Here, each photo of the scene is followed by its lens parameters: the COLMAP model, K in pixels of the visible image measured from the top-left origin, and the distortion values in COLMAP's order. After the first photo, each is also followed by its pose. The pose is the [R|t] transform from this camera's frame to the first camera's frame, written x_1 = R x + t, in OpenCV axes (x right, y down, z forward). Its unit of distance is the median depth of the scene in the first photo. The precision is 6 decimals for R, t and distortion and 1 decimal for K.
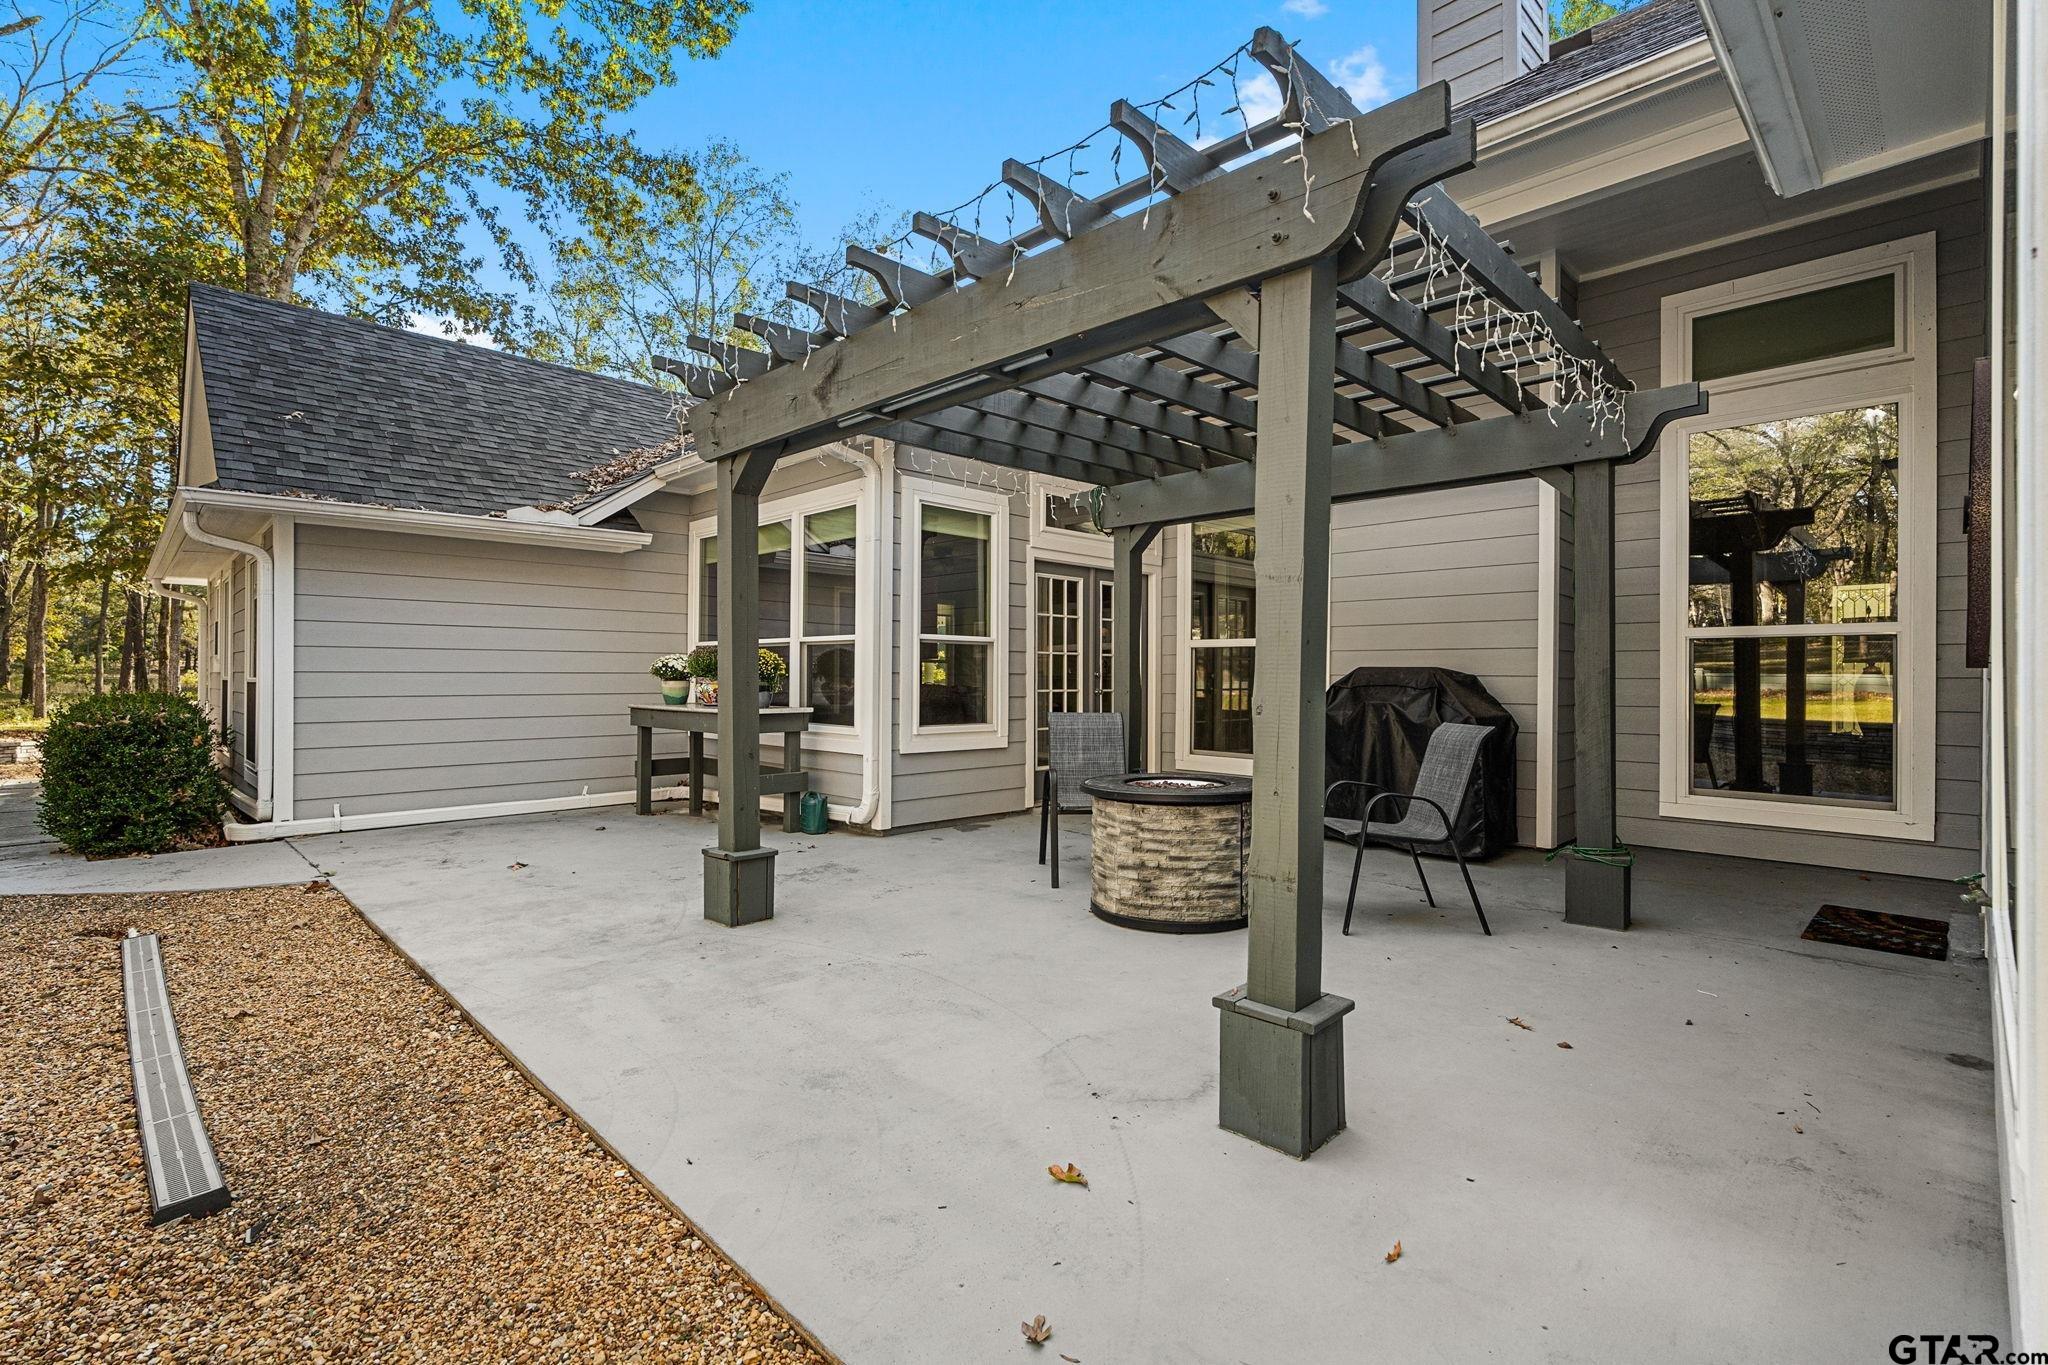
lens RADIAL K [[916.6, 0, 1024.0], [0, 916.6, 682.5], [0, 0, 1]] dist [0.002359, 0.000206]
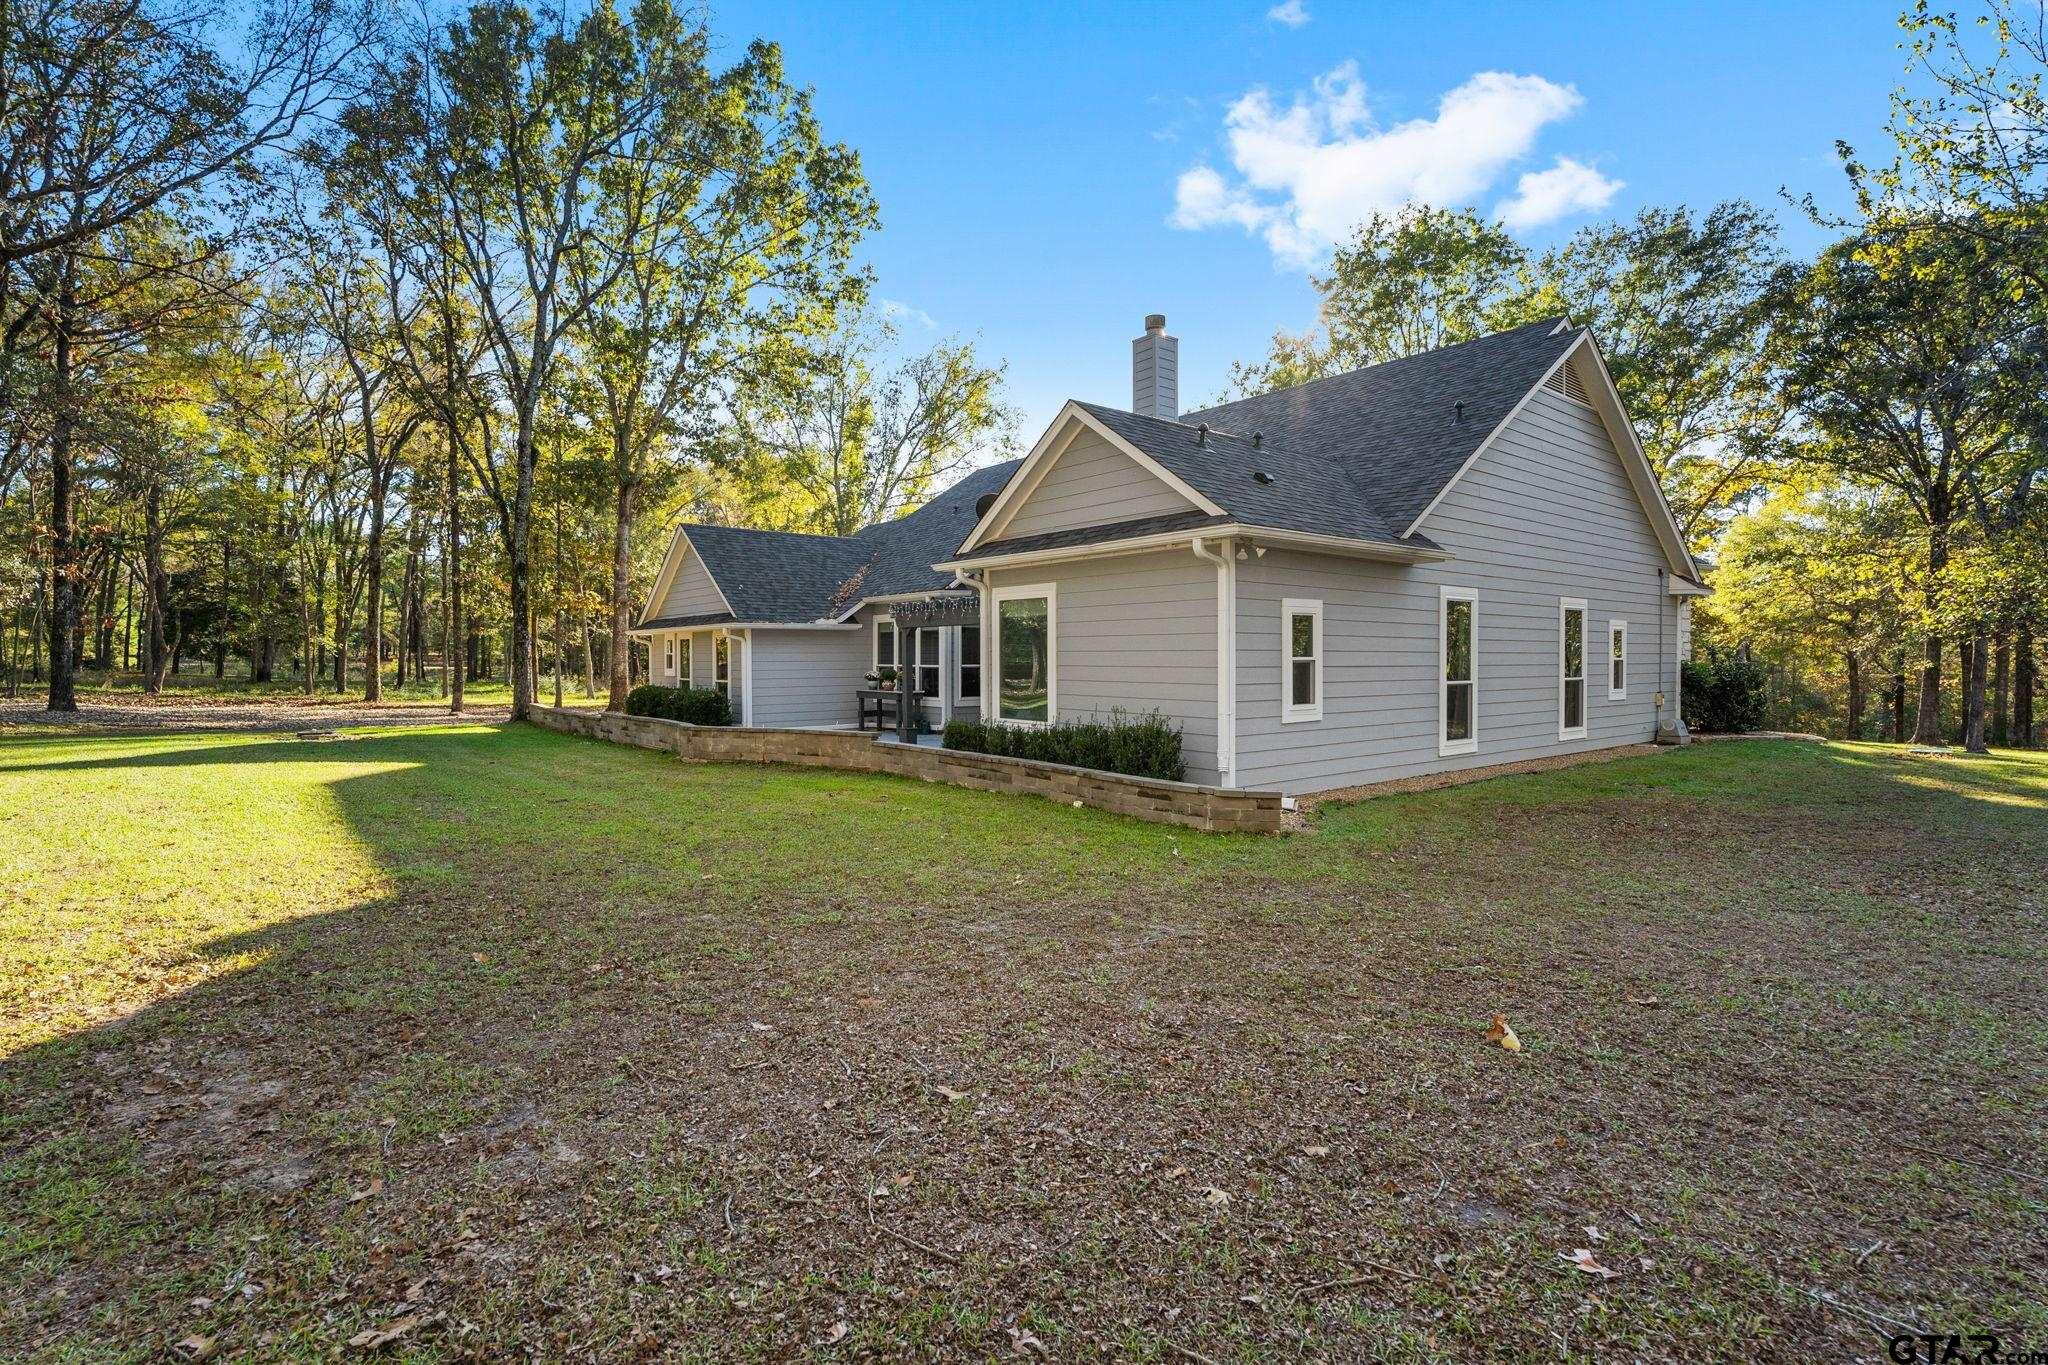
lens RADIAL K [[916.6, 0, 1024.0], [0, 916.6, 682.5], [0, 0, 1]] dist [0.002359, 0.000206]
pose [[0.994956, -0.004027, -0.100227, 0.332473], [0.006427, 0.999700, 0.023640, -0.058293], [0.100102, -0.024165, 0.994684, -1.648158]]
